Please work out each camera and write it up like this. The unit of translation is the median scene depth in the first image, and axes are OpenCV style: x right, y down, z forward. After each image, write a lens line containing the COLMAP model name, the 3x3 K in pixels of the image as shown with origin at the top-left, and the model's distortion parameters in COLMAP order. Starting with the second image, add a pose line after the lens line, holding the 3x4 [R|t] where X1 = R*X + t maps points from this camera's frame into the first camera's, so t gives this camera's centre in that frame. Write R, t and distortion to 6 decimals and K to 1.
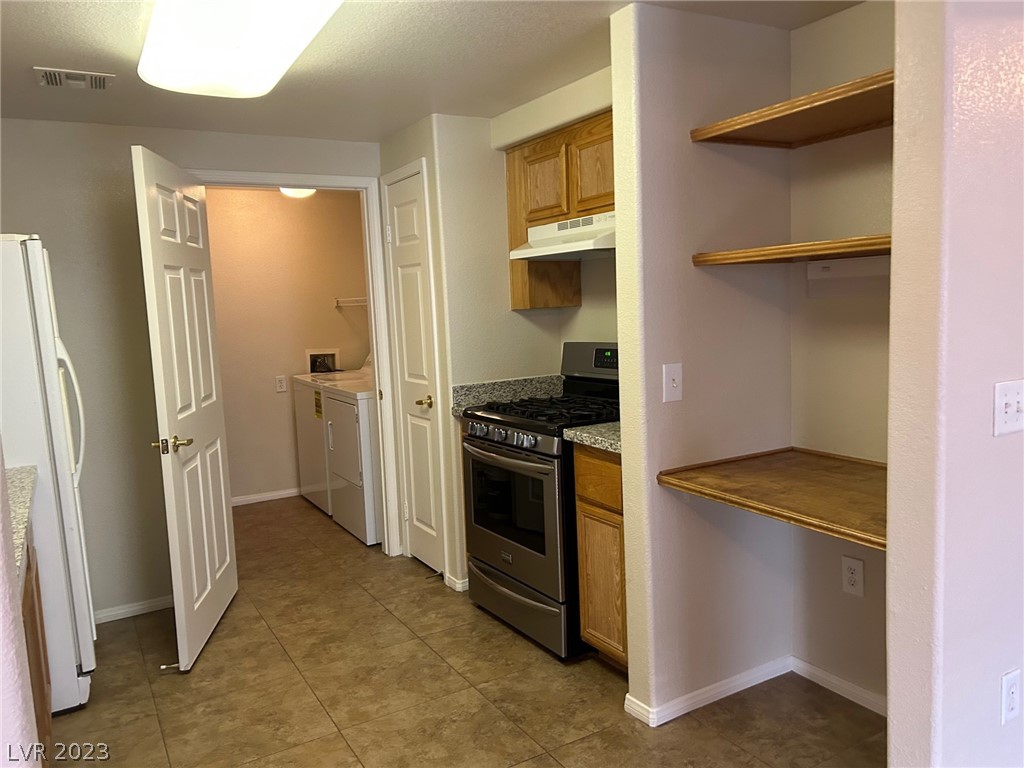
lens RADIAL K [[771.1, 0, 516.9], [0, 771.1, 374.1], [0, 0, 1]] dist [0.065336, -0.068390]
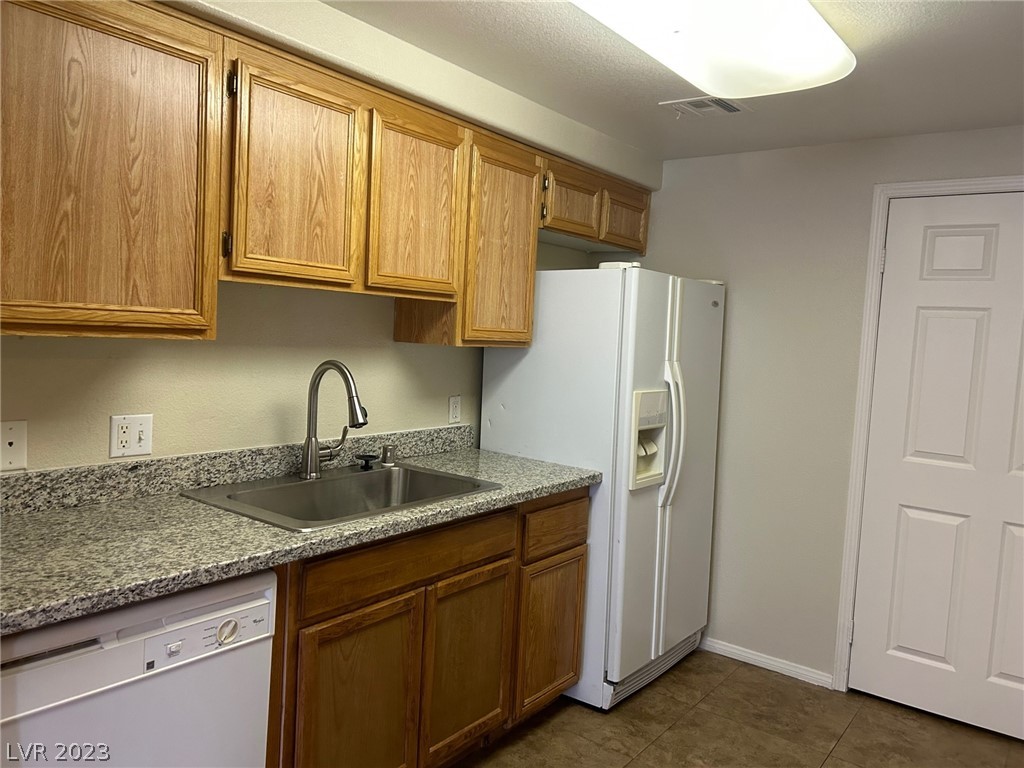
lens RADIAL K [[771.1, 0, 504.7], [0, 771.1, 377.8], [0, 0, 1]] dist [0.065336, -0.068390]
pose [[0.378503, 0.127109, -0.916831, 0.226935], [-0.161697, 0.984375, 0.069718, -0.050011], [0.911367, 0.121860, 0.393142, 0.325339]]
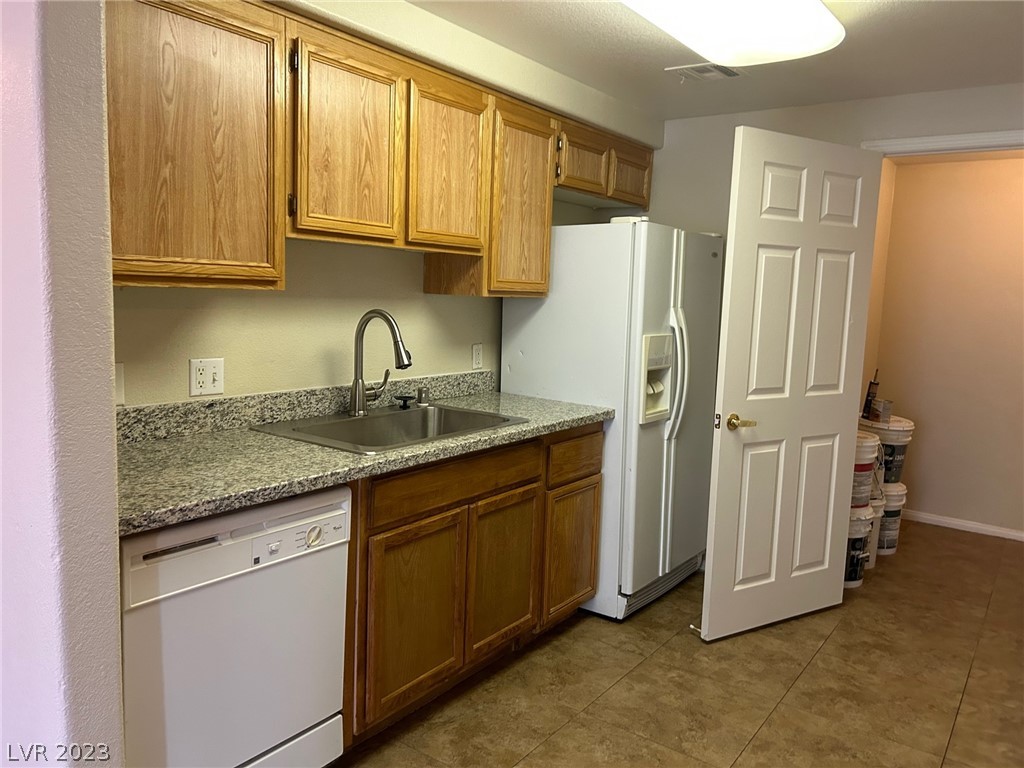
lens RADIAL K [[771.1, 0, 507.4], [0, 771.1, 373.8], [0, 0, 1]] dist [0.065336, -0.068390]
pose [[0.397141, 0.162921, -0.903181, 0.287627], [-0.146404, 0.982761, 0.112900, -0.035594], [0.906005, 0.087392, 0.414147, 0.262059]]
